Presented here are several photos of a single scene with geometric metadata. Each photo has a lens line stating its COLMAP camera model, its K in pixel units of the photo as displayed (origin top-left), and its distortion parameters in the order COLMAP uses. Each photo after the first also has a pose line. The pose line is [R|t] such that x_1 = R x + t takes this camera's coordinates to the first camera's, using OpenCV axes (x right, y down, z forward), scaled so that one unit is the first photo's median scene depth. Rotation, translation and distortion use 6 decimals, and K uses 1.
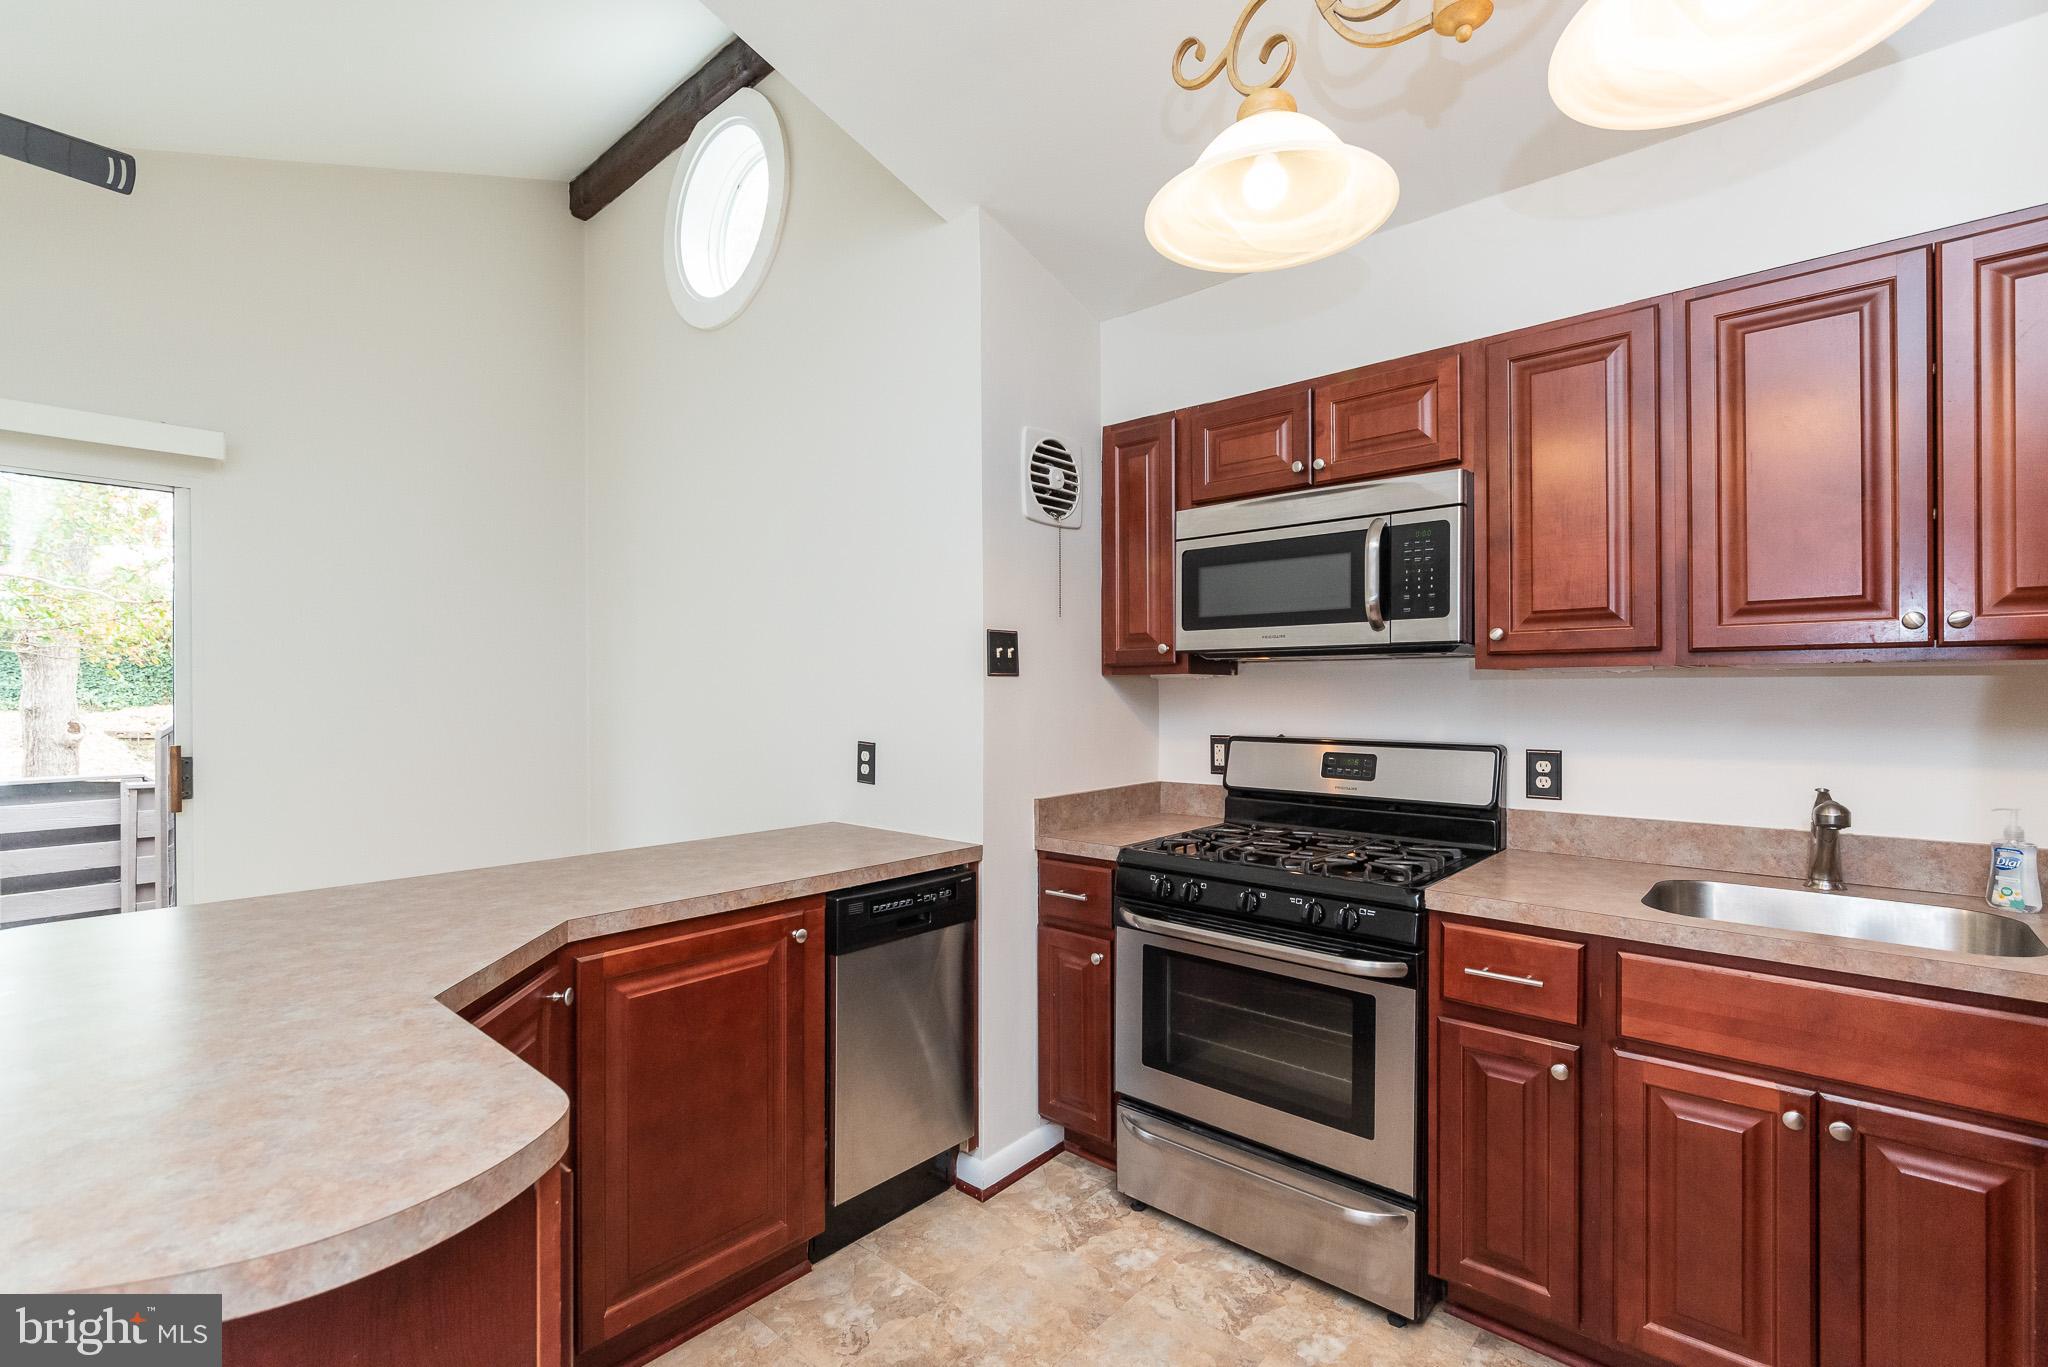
lens RADIAL K [[926.2, 0, 1020.8], [0, 926.2, 688.9], [0, 0, 1]] dist [0.009668, -0.013399]
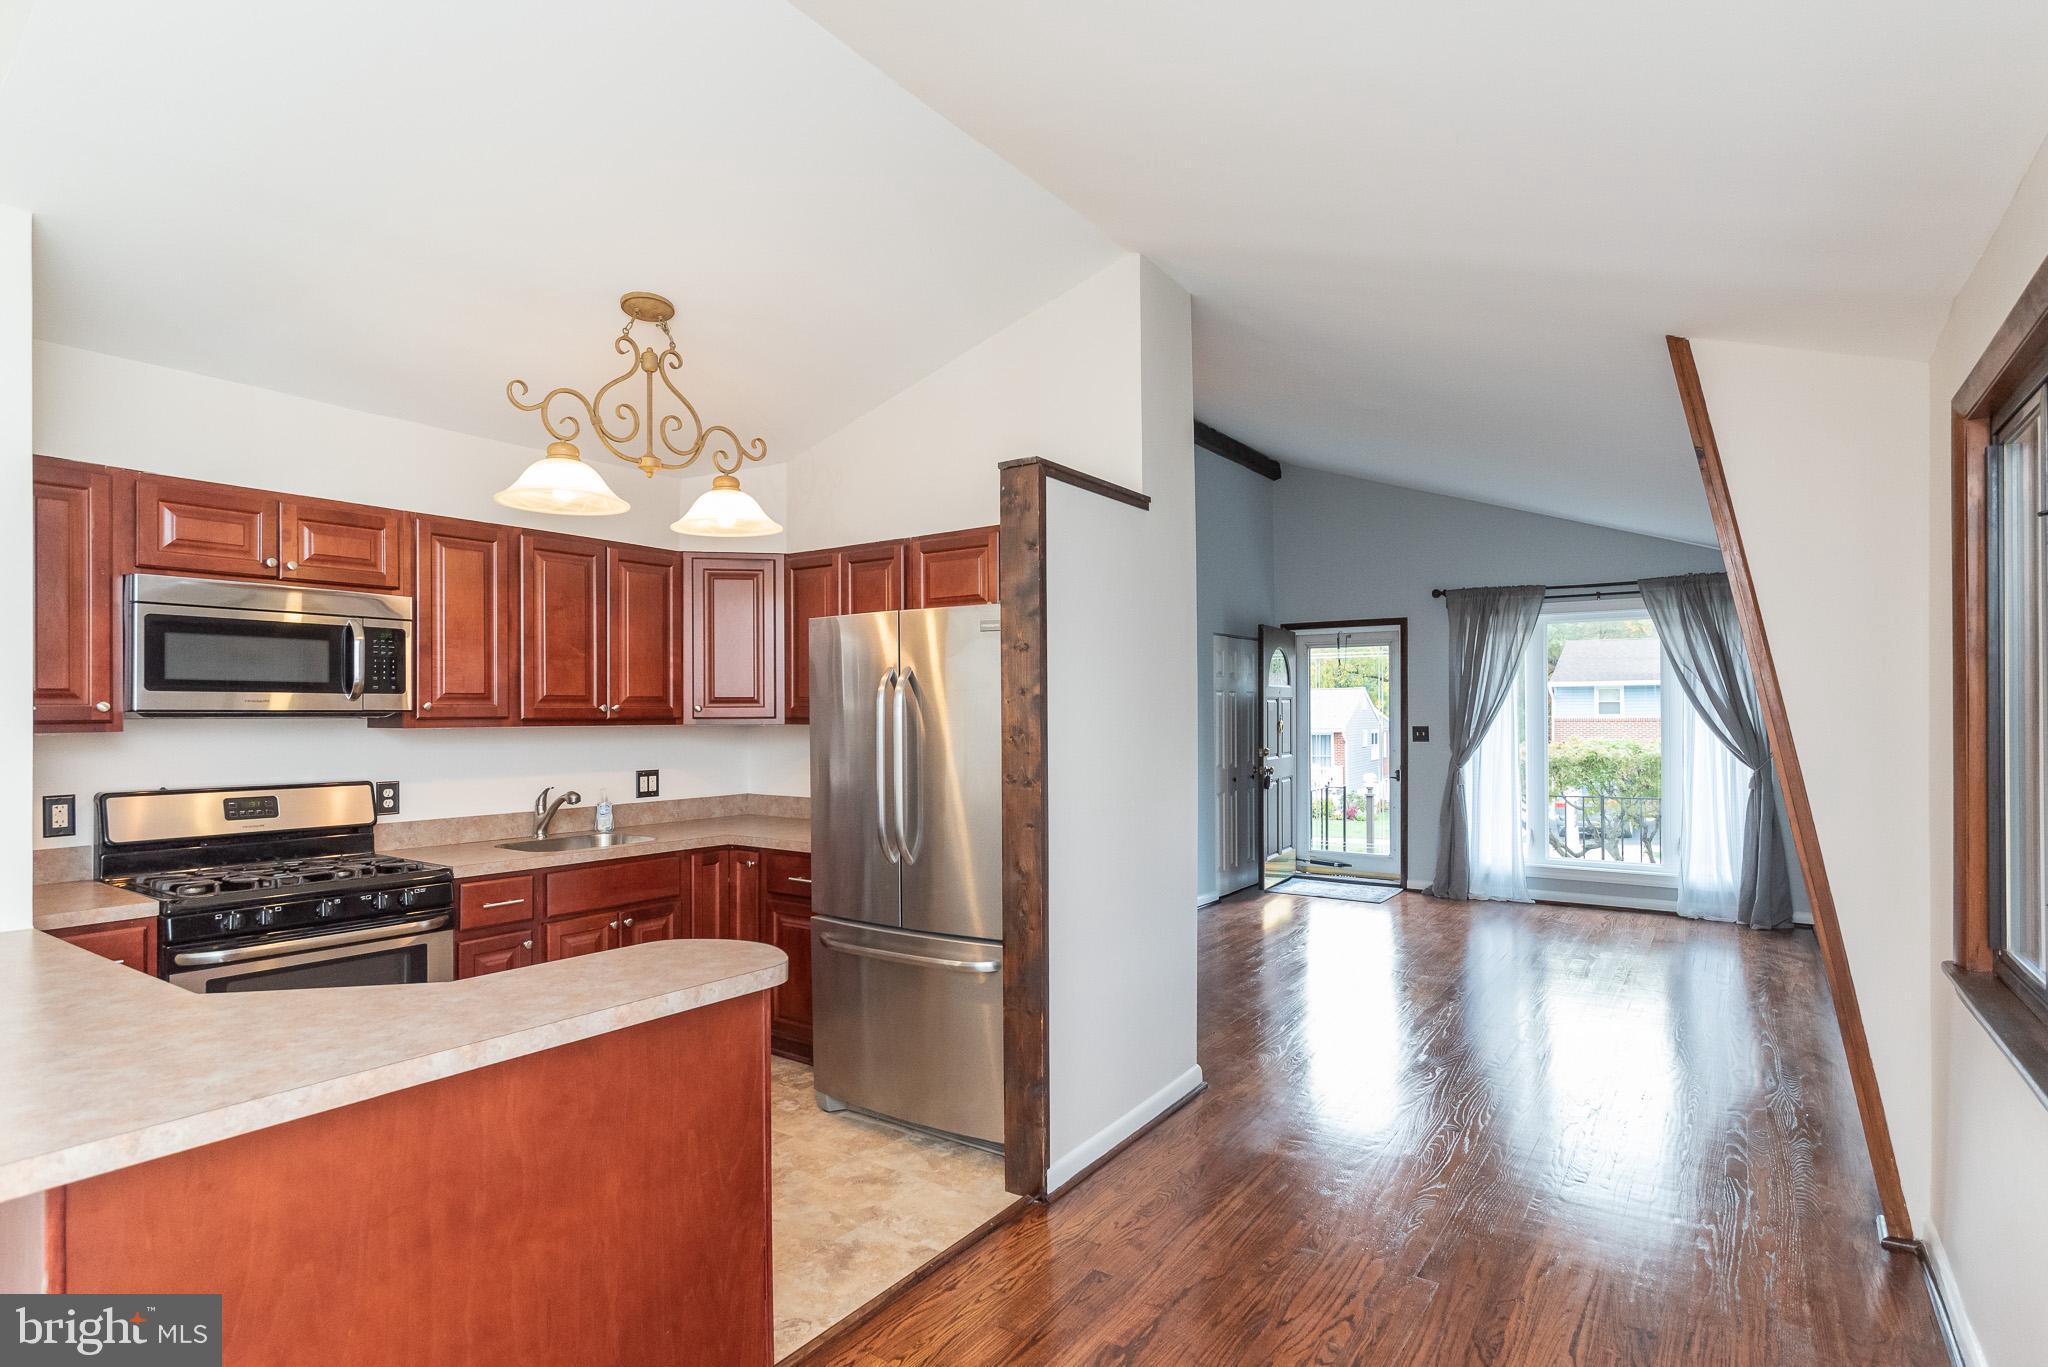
lens RADIAL K [[1030.6, 0, 1041.0], [0, 1030.6, 710.0], [0, 0, 1]] dist [-0.009878, -0.000301]
pose [[-0.133295, 0.009323, 0.991032, -1.223316], [0.004797, 0.999950, -0.008761, -0.029879], [-0.991065, 0.003586, -0.133334, 0.185386]]
